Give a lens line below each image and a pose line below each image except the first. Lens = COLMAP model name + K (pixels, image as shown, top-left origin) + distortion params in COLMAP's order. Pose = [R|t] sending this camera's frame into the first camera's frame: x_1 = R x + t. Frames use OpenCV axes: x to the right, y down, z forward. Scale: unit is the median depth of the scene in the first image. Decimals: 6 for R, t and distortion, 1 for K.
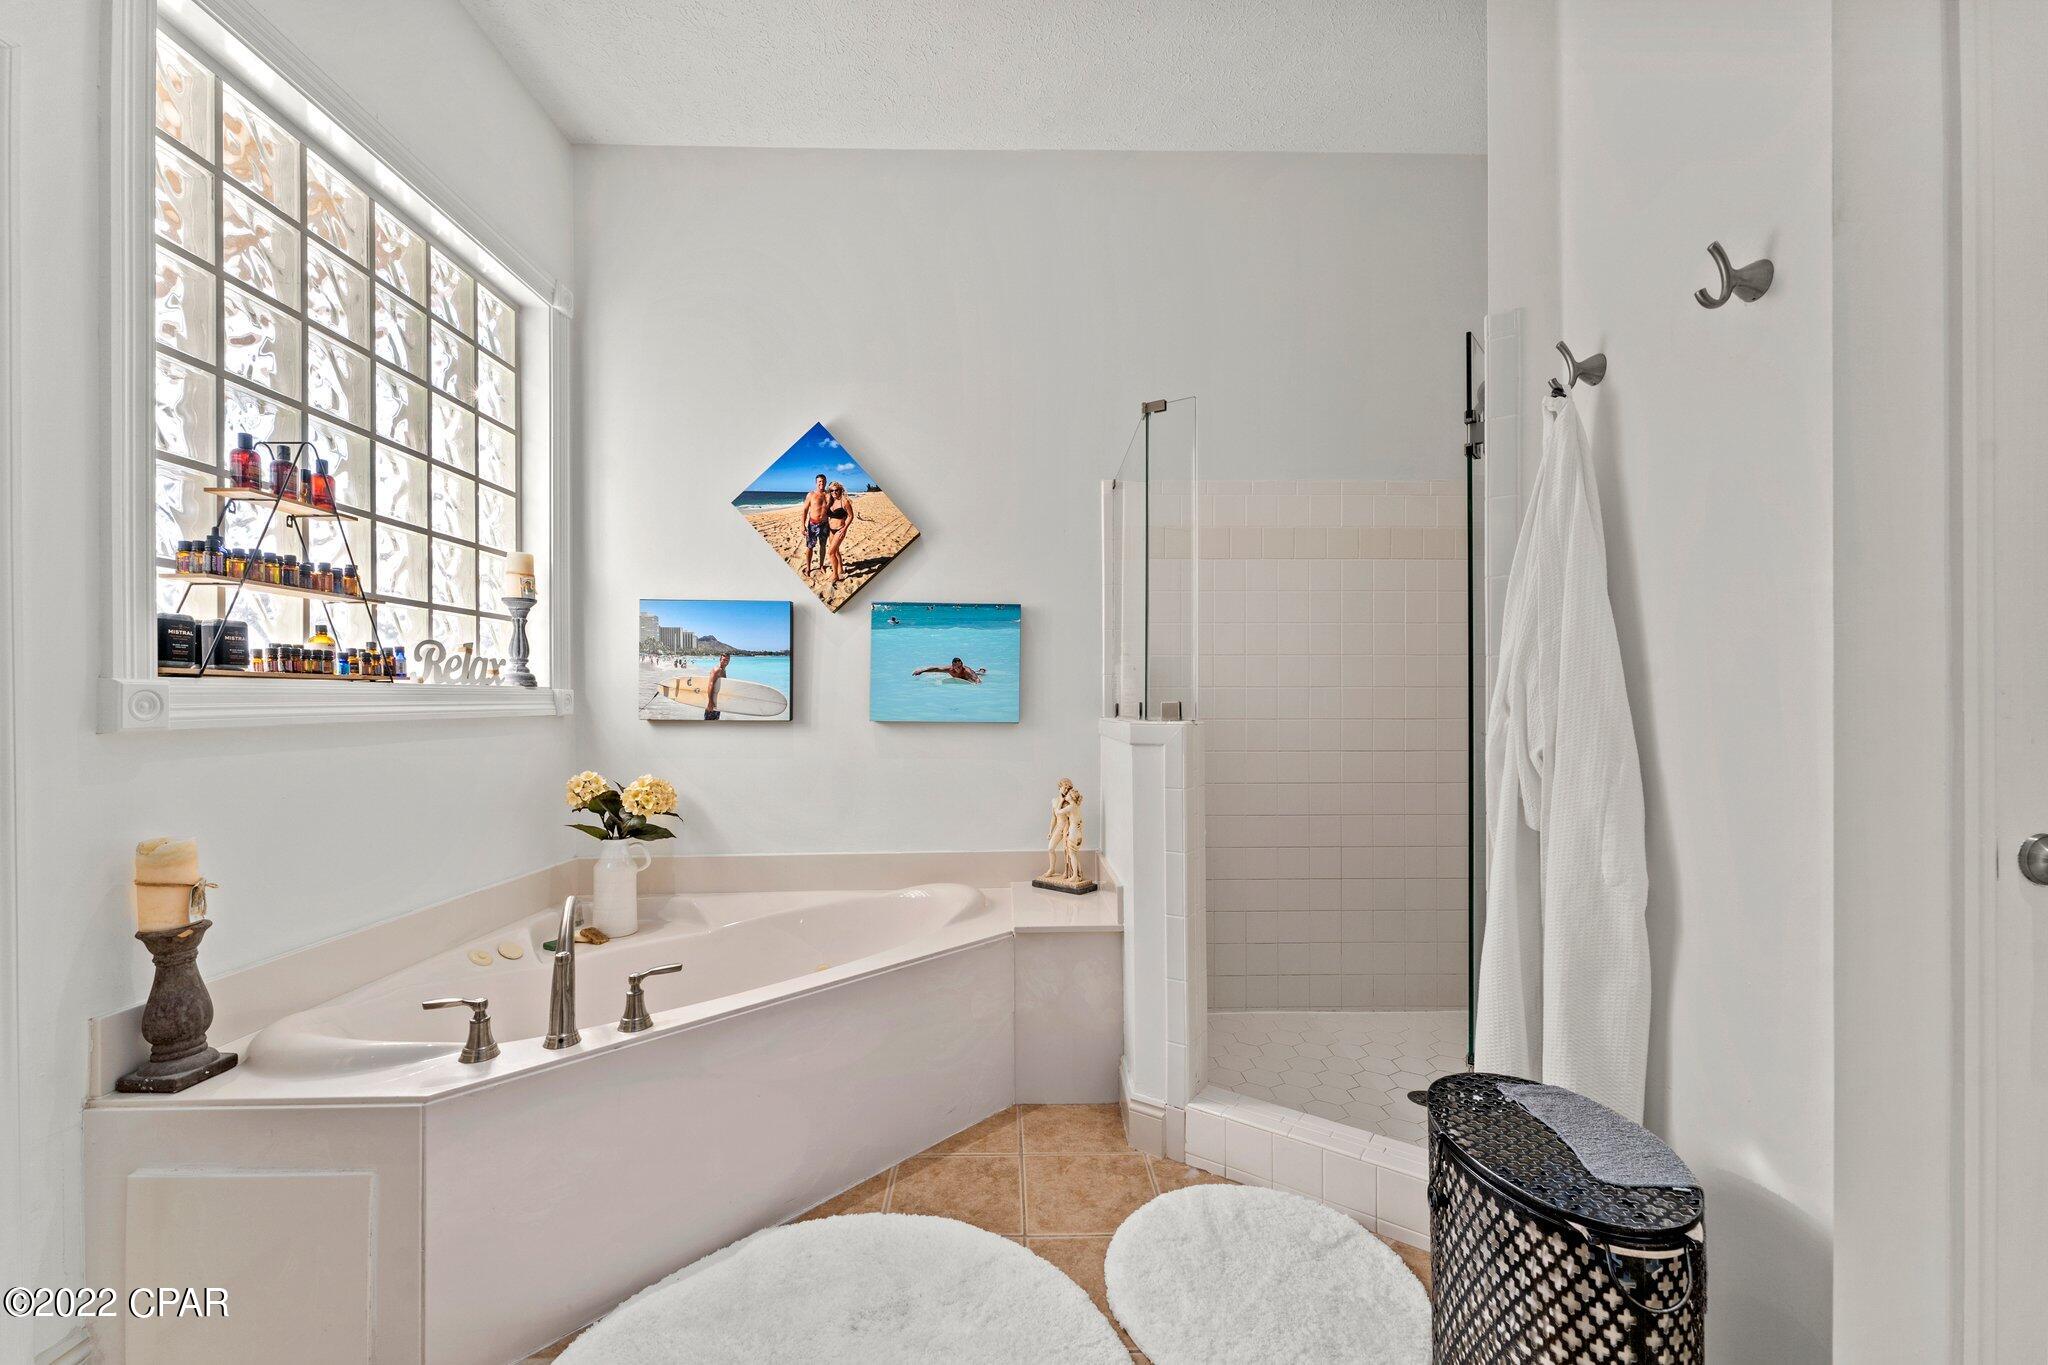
lens RADIAL K [[829.0, 0, 1014.9], [0, 829.0, 697.4], [0, 0, 1]] dist [0.000092, -0.000006]
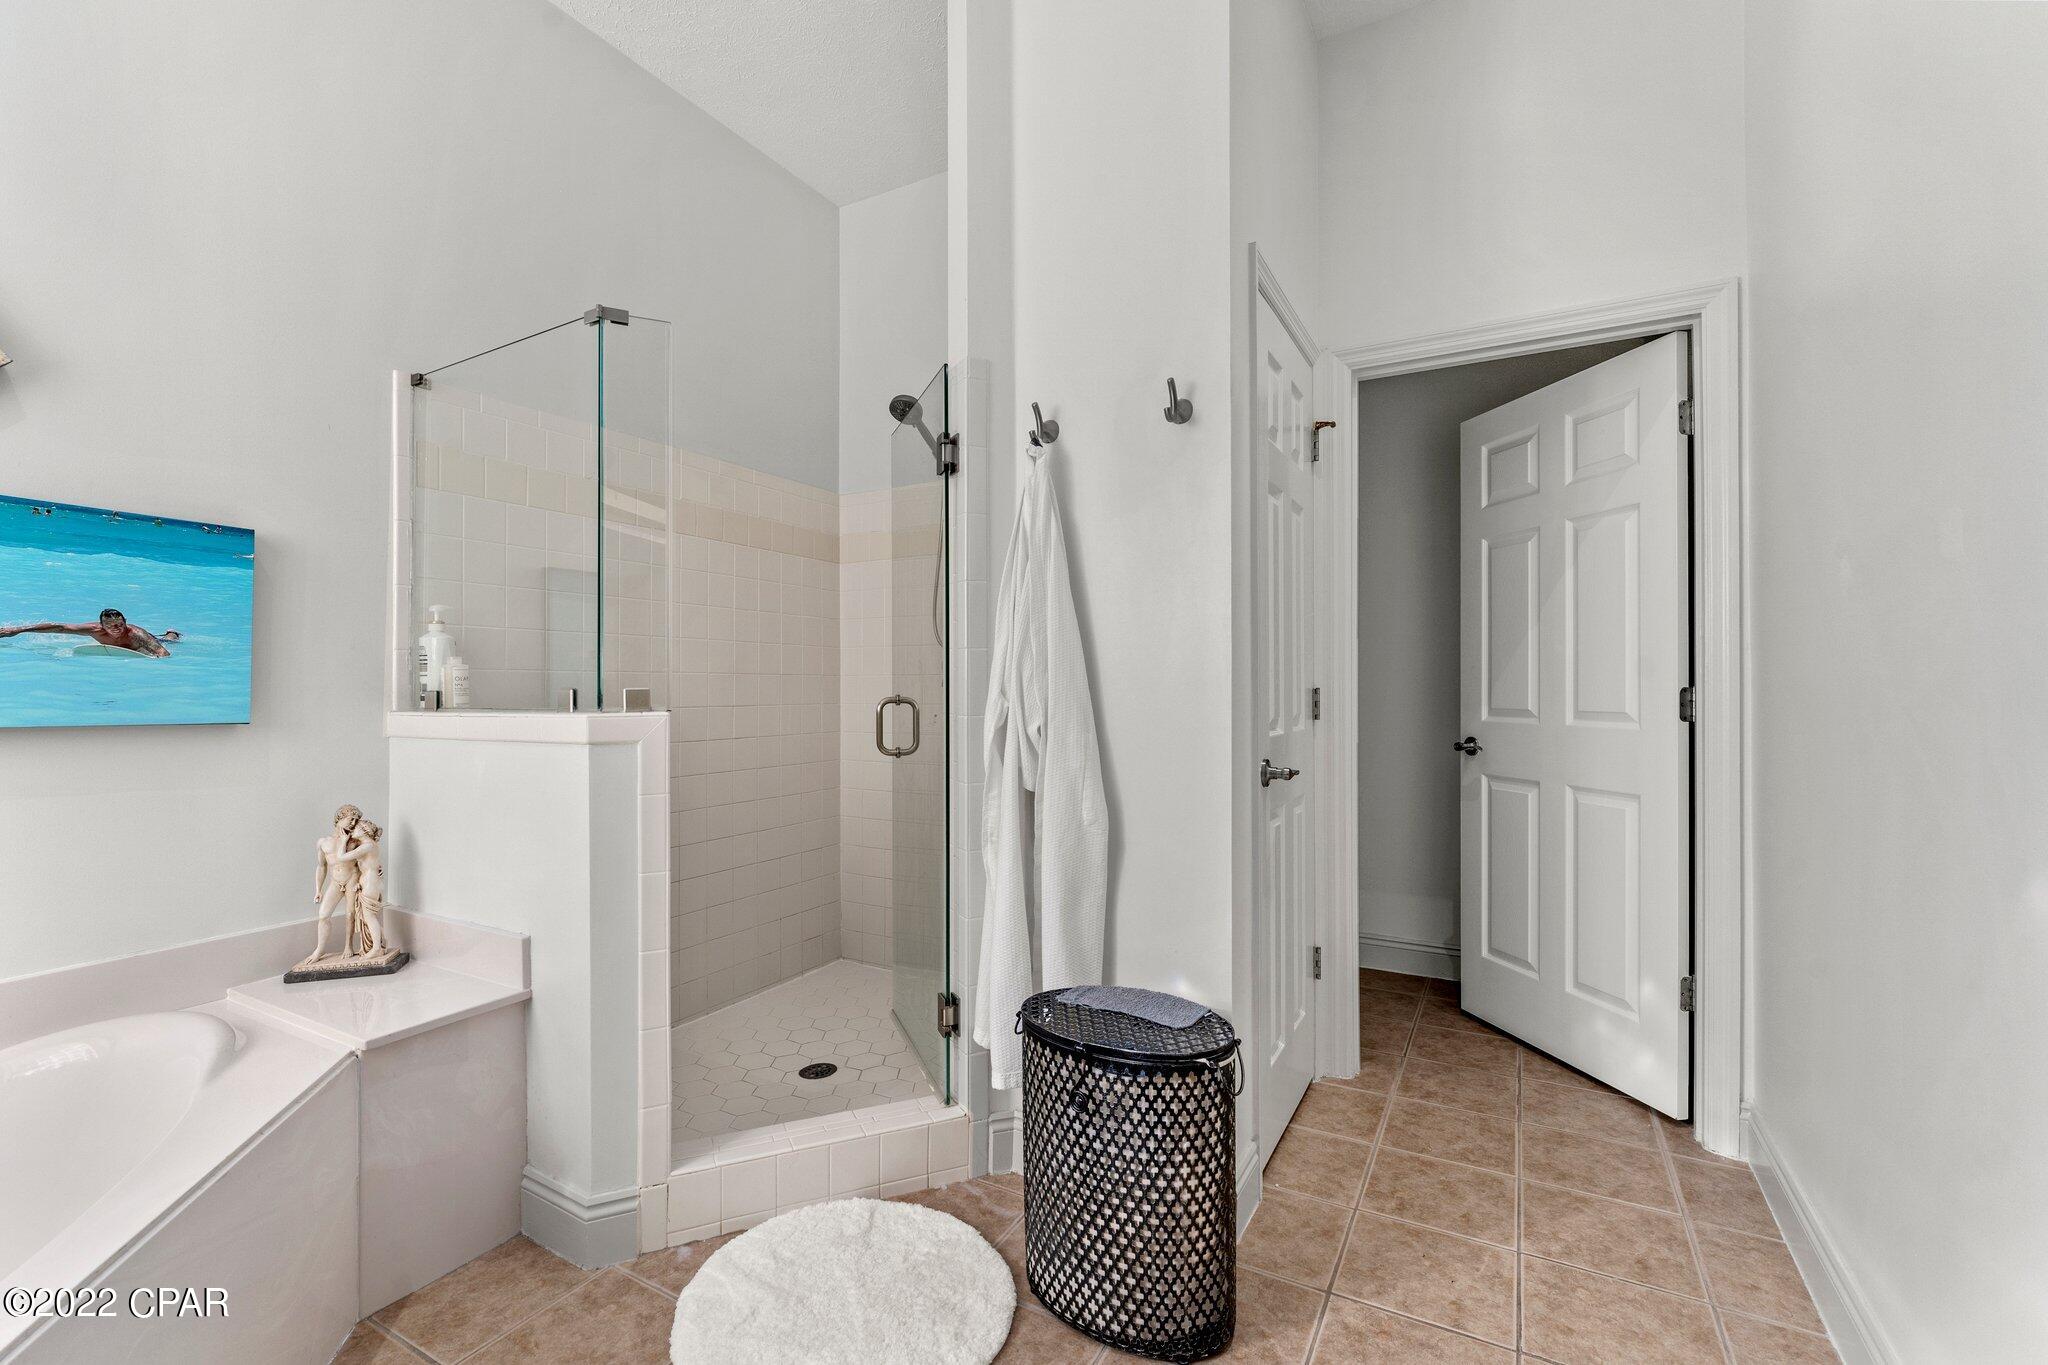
lens RADIAL K [[892.7, 0, 1020.7], [0, 892.7, 680.1], [0, 0, 1]] dist [0.001277, -0.000626]
pose [[0.505652, 0.006736, 0.862711, -0.288608], [-0.002208, 0.999976, -0.006513, 0.001959], [-0.862735, 0.001388, 0.505655, 0.183474]]
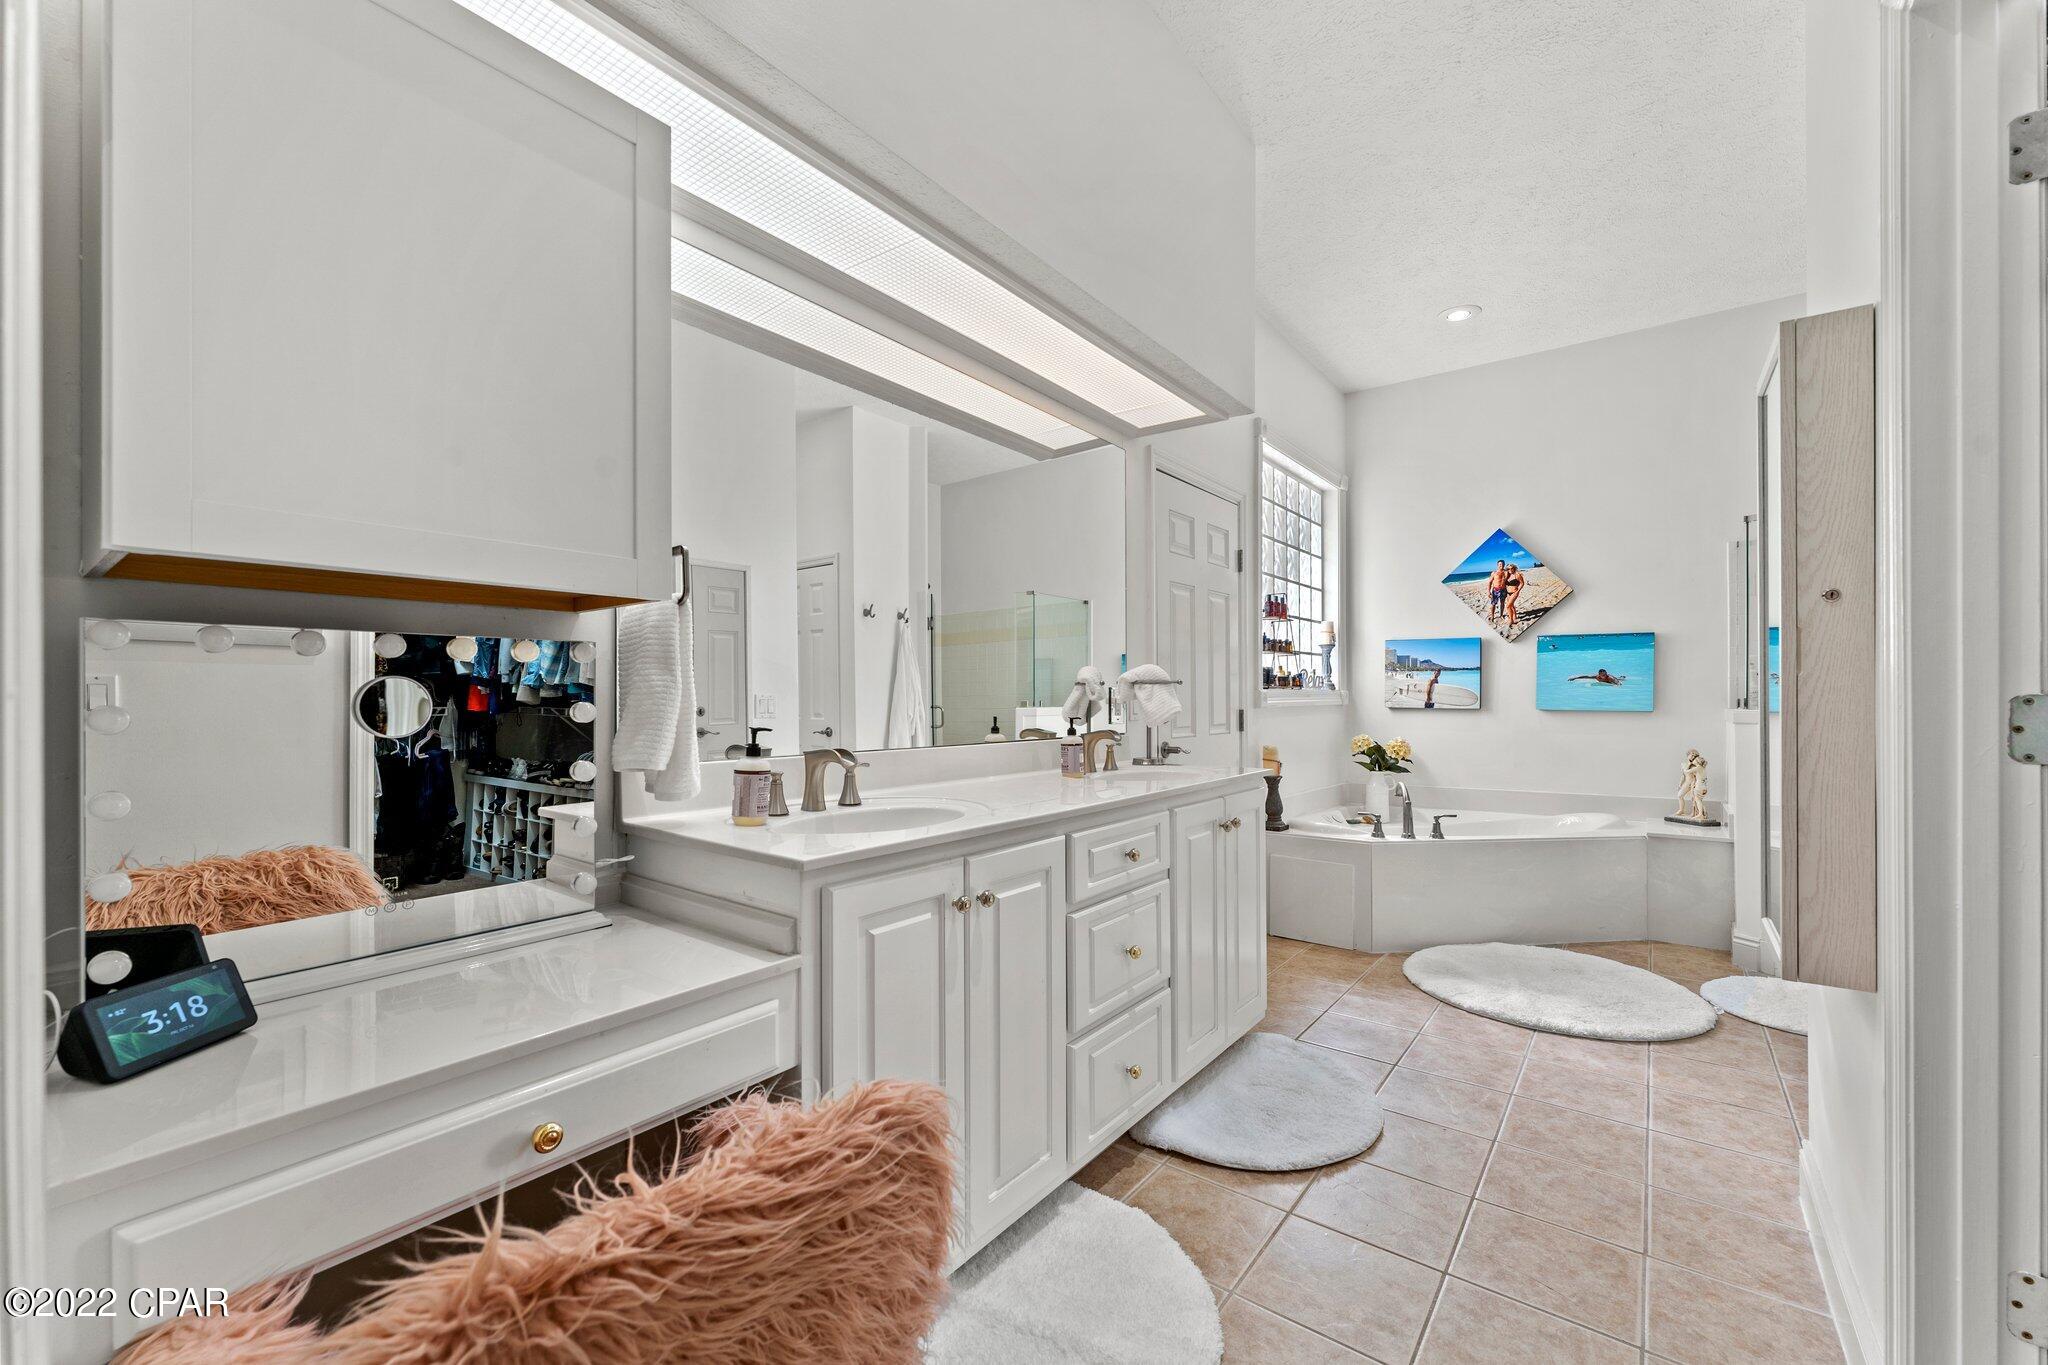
lens RADIAL K [[829.0, 0, 1009.6], [0, 829.0, 694.6], [0, 0, 1]] dist [0.000092, -0.000006]
pose [[0.779109, -0.001858, -0.626886, 0.039538], [0.003403, 0.999993, 0.001265, -0.006158], [0.626879, -0.003119, 0.779110, -0.933834]]
